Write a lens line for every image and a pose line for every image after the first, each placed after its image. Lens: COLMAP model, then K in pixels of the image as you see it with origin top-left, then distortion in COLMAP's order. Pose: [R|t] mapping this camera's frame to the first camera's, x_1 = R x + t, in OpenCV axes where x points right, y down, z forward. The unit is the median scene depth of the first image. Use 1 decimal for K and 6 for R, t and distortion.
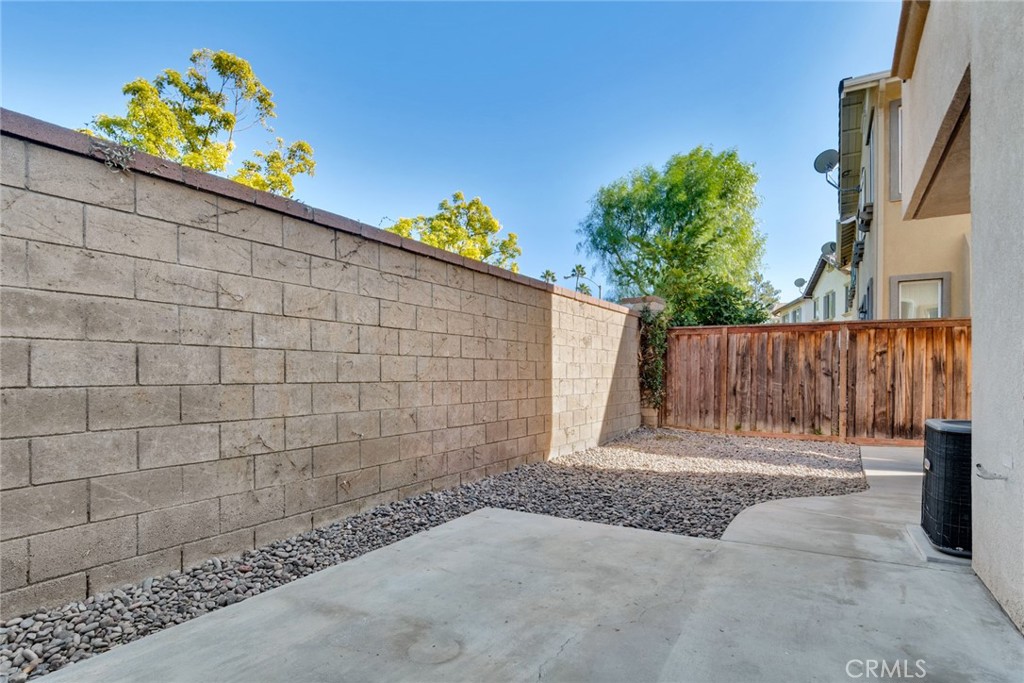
lens RADIAL K [[546.1, 0, 506.3], [0, 546.1, 380.6], [0, 0, 1]] dist [0.001270, 0.000477]
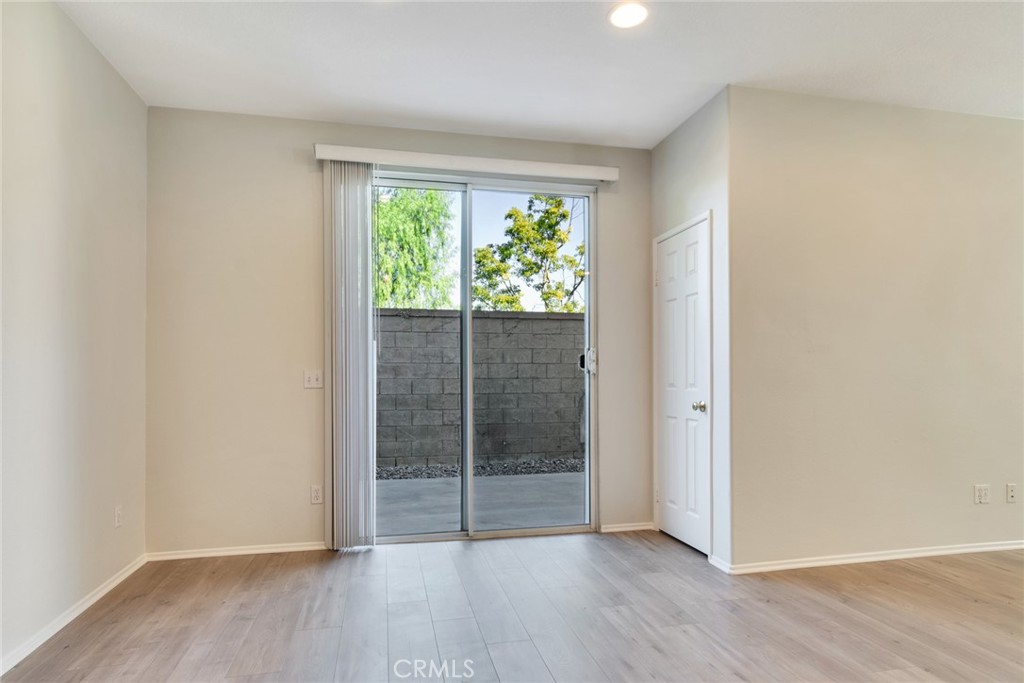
lens RADIAL K [[546.1, 0, 506.3], [0, 546.1, 380.6], [0, 0, 1]] dist [0.001270, 0.000477]
pose [[0.689253, 0.001550, -0.724519, 1.201728], [-0.003043, 0.999995, -0.000755, -0.044311], [0.724514, 0.002725, 0.689254, -0.399466]]
